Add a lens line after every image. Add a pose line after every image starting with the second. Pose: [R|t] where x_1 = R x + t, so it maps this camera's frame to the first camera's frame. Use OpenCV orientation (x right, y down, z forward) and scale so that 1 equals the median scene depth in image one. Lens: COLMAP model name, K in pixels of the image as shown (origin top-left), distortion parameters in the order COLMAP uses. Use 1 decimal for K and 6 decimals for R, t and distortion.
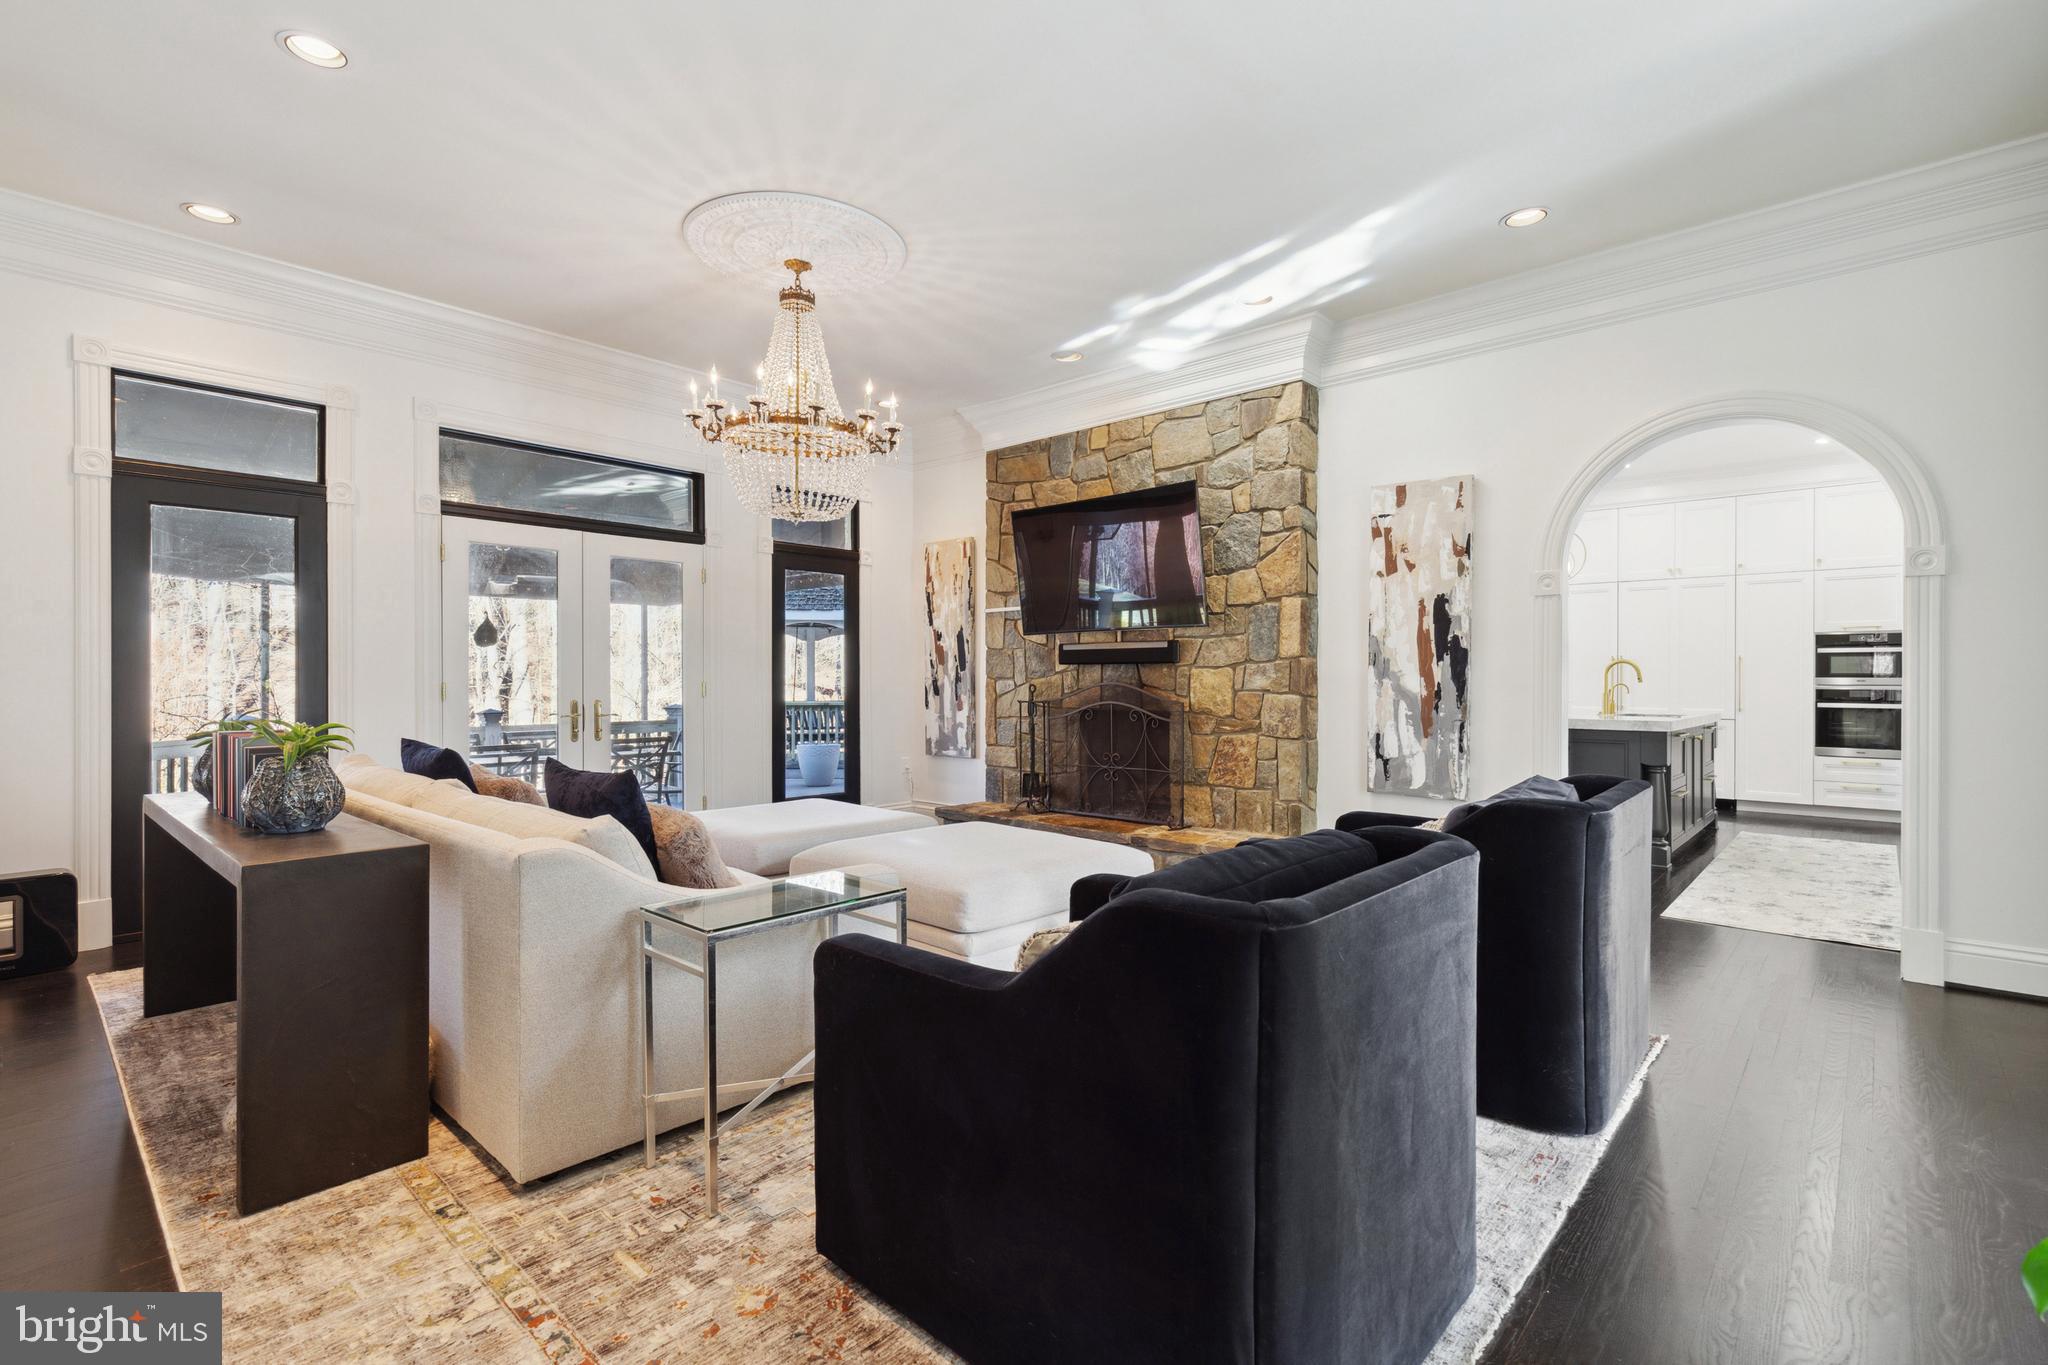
lens RADIAL K [[946.4, 0, 1013.2], [0, 946.4, 686.7], [0, 0, 1]] dist [0.004820, -0.000332]
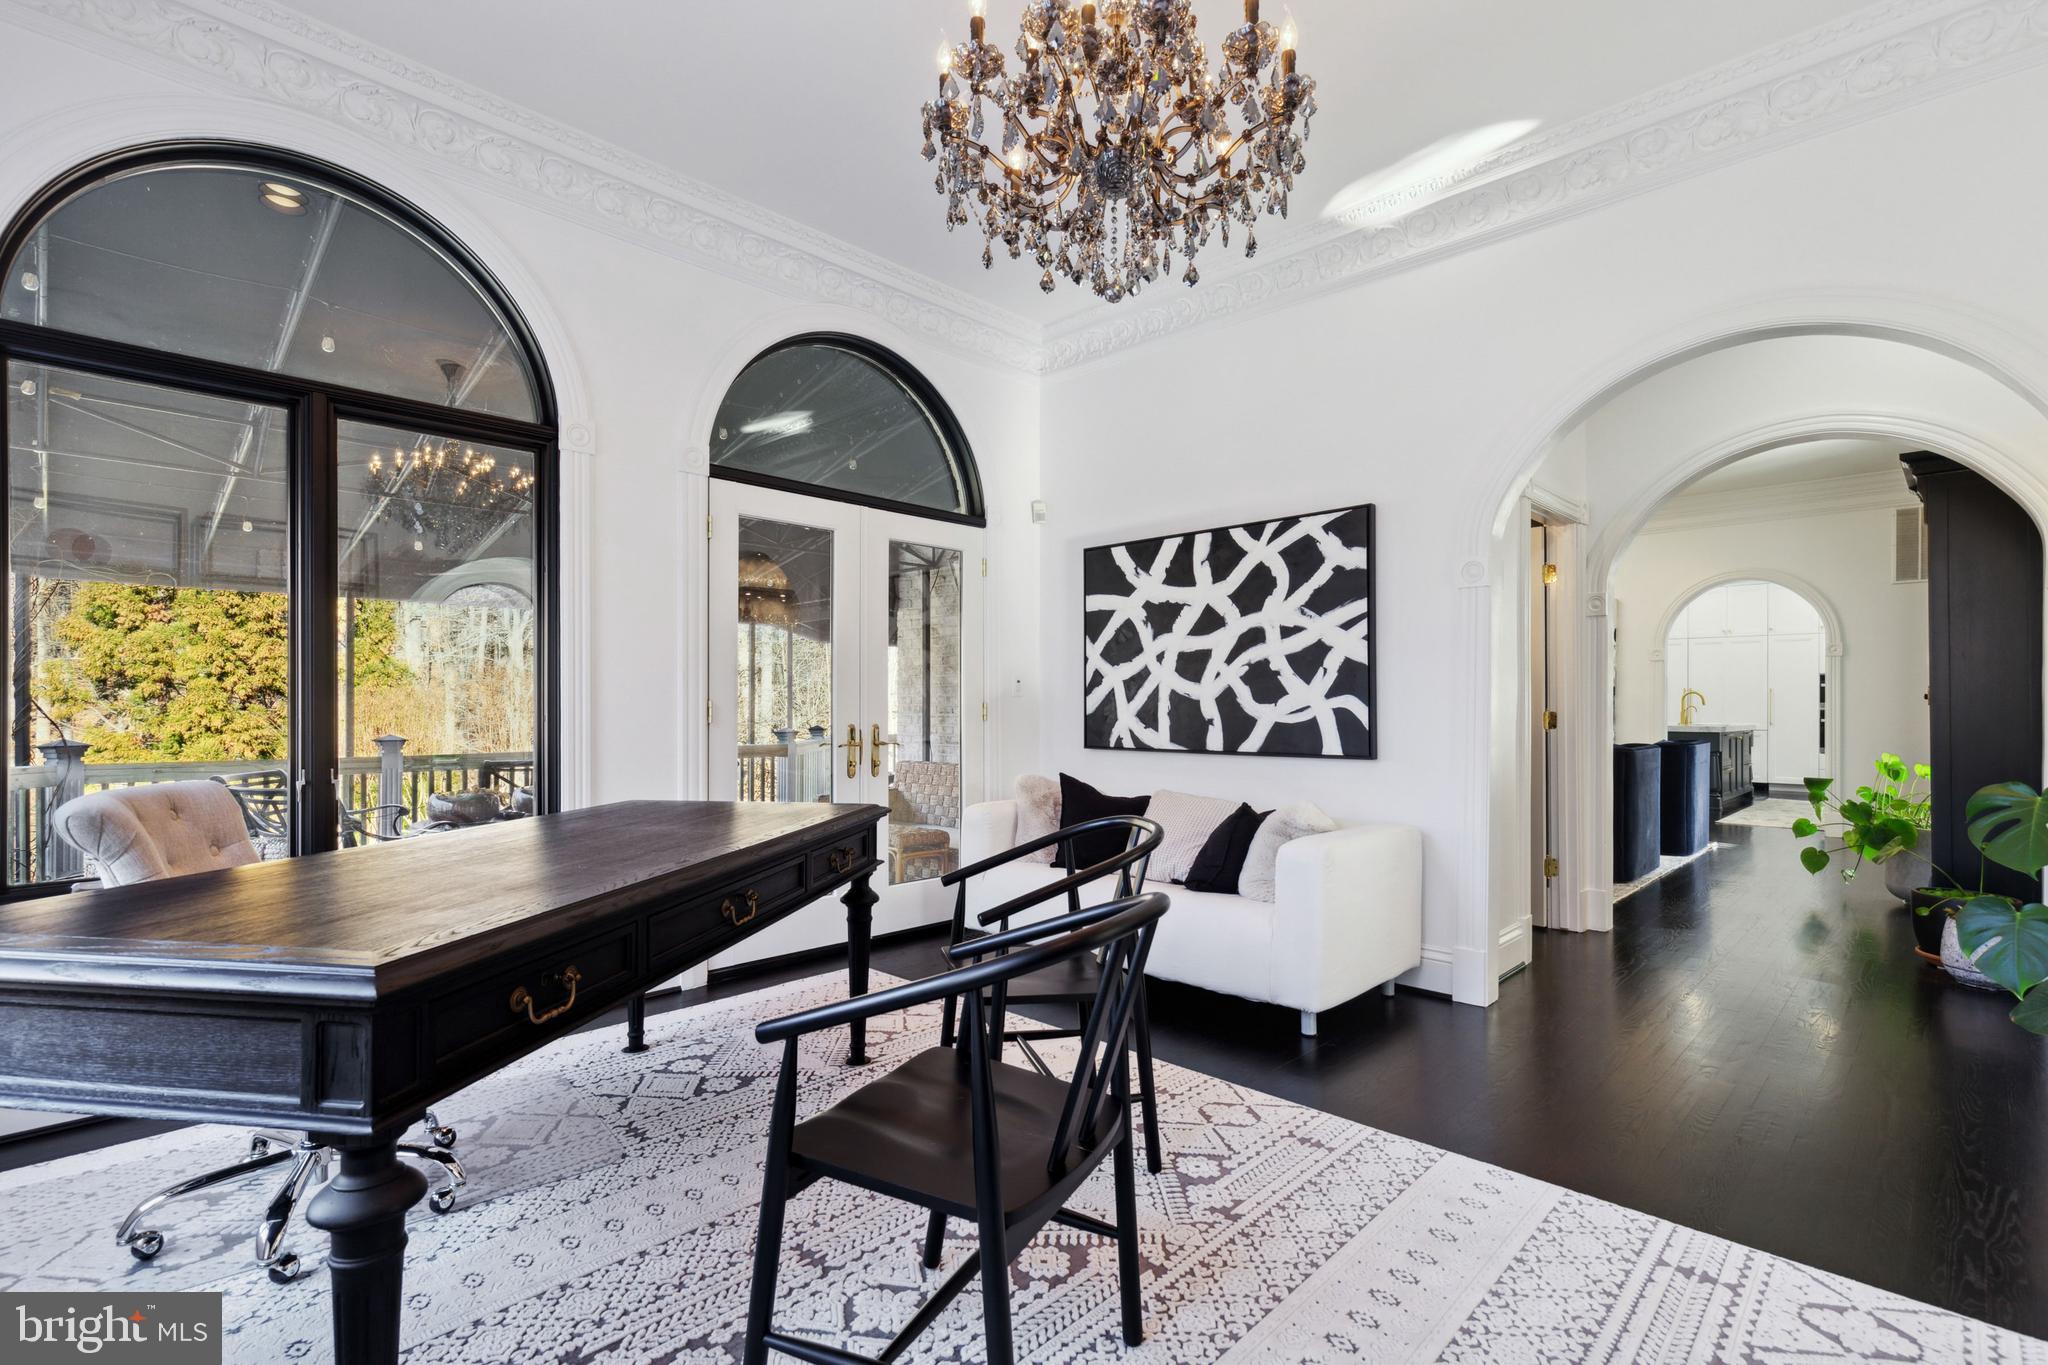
lens RADIAL K [[946.4, 0, 1035.1], [0, 946.4, 695.5], [0, 0, 1]] dist [0.004820, -0.000332]
pose [[0.999554, 0.011272, -0.027661, -0.481362], [-0.011609, 0.999860, -0.012061, 0.013875], [0.027521, 0.012377, 0.999545, -0.718647]]
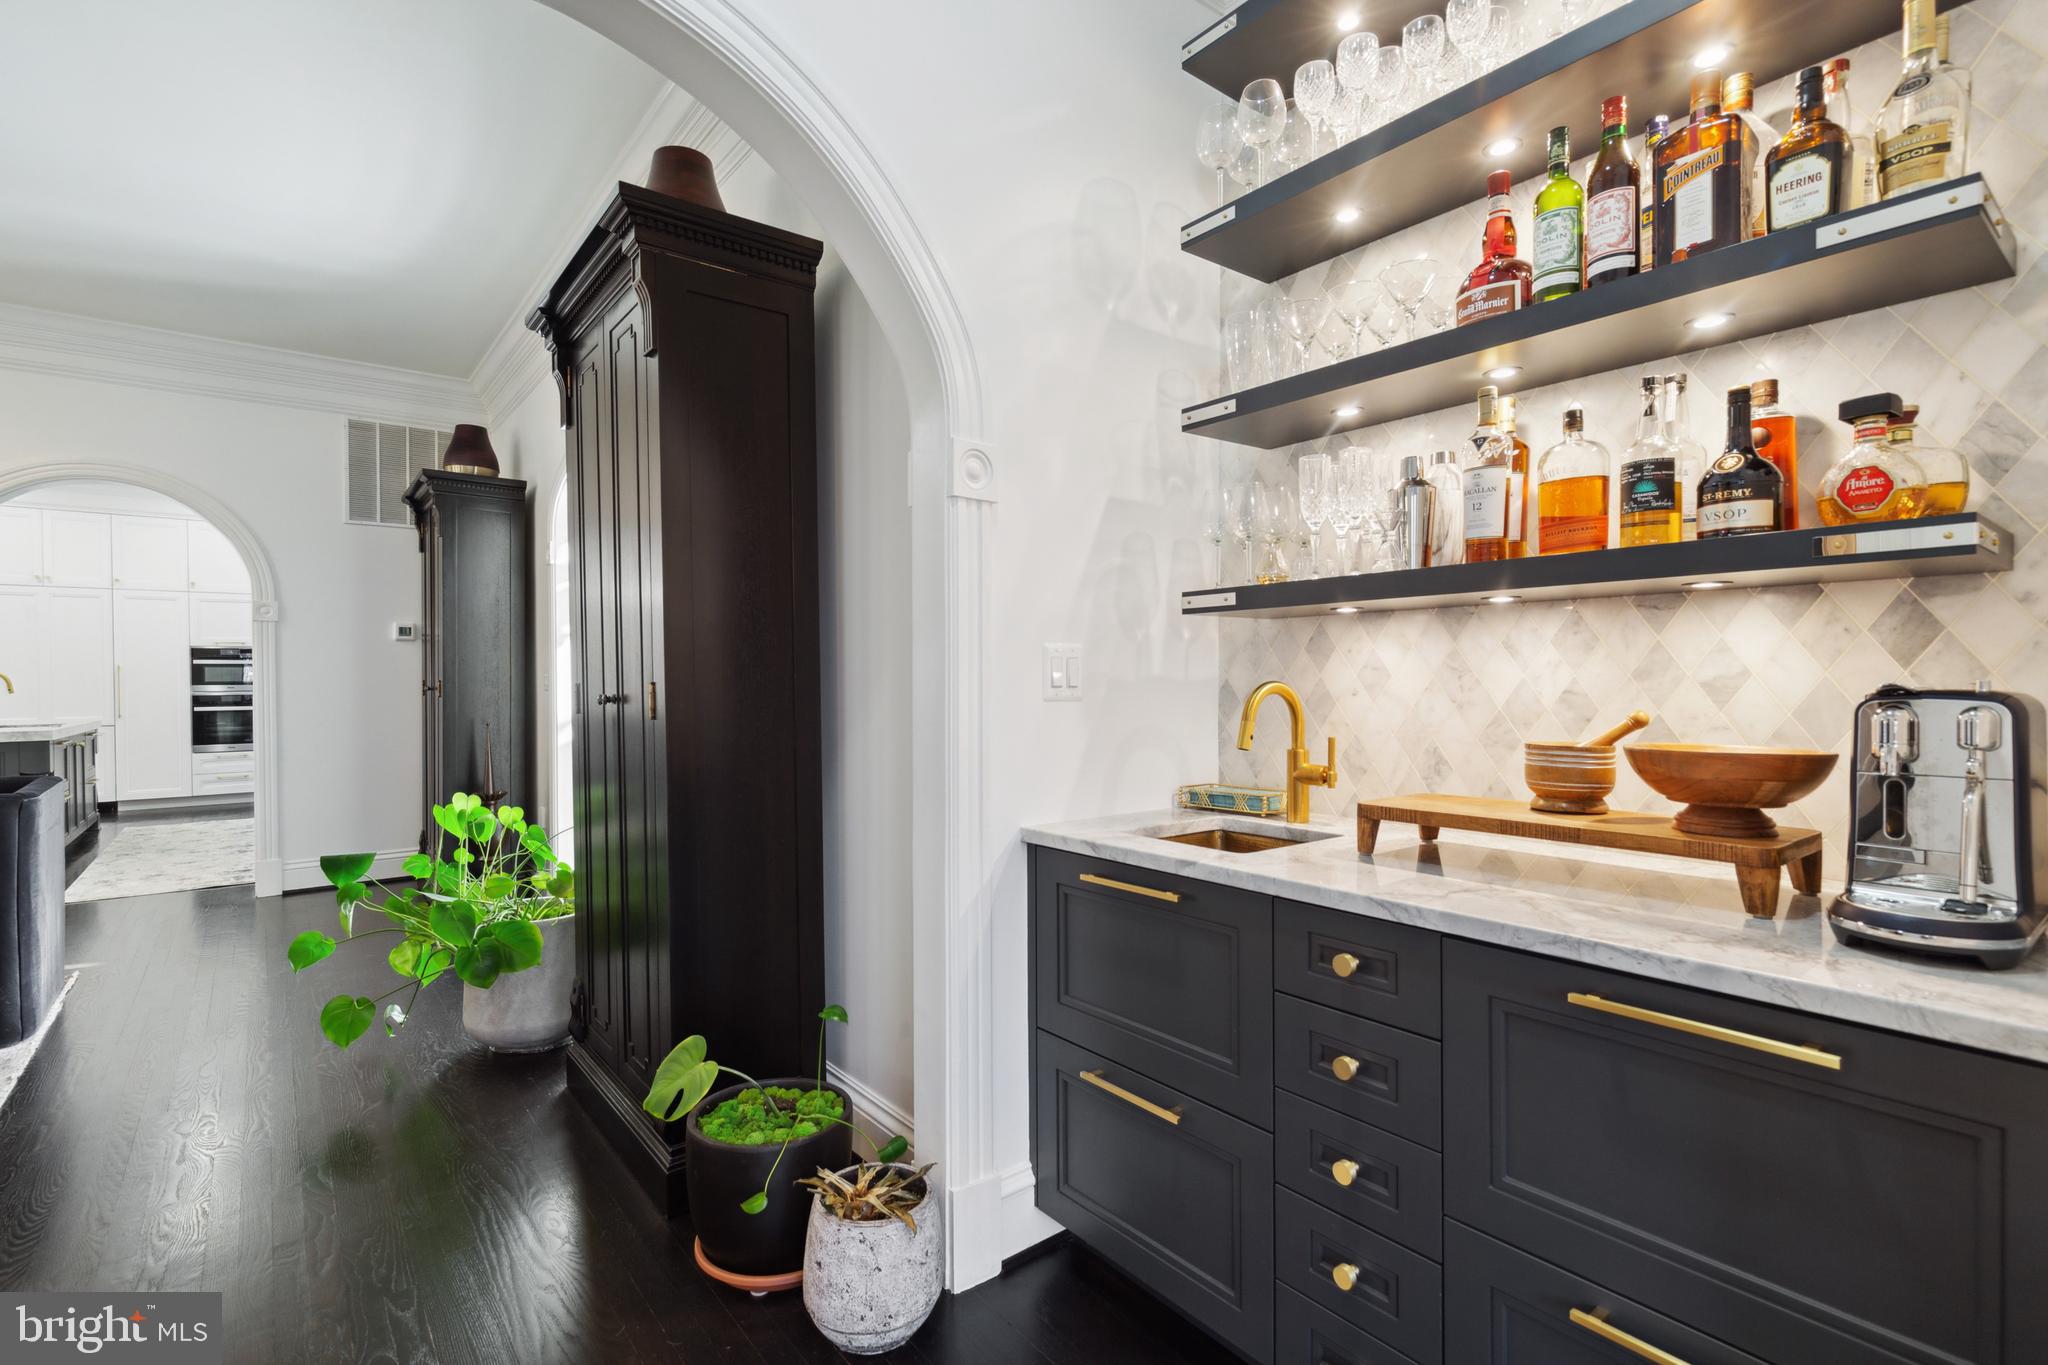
lens RADIAL K [[946.4, 0, 1025.8], [0, 946.4, 683.4], [0, 0, 1]] dist [0.004820, -0.000332]
pose [[0.148159, -0.008811, 0.988924, -0.179695], [0.013078, 0.999890, 0.006950, -0.008675], [-0.988877, 0.011903, 0.148258, -0.214211]]
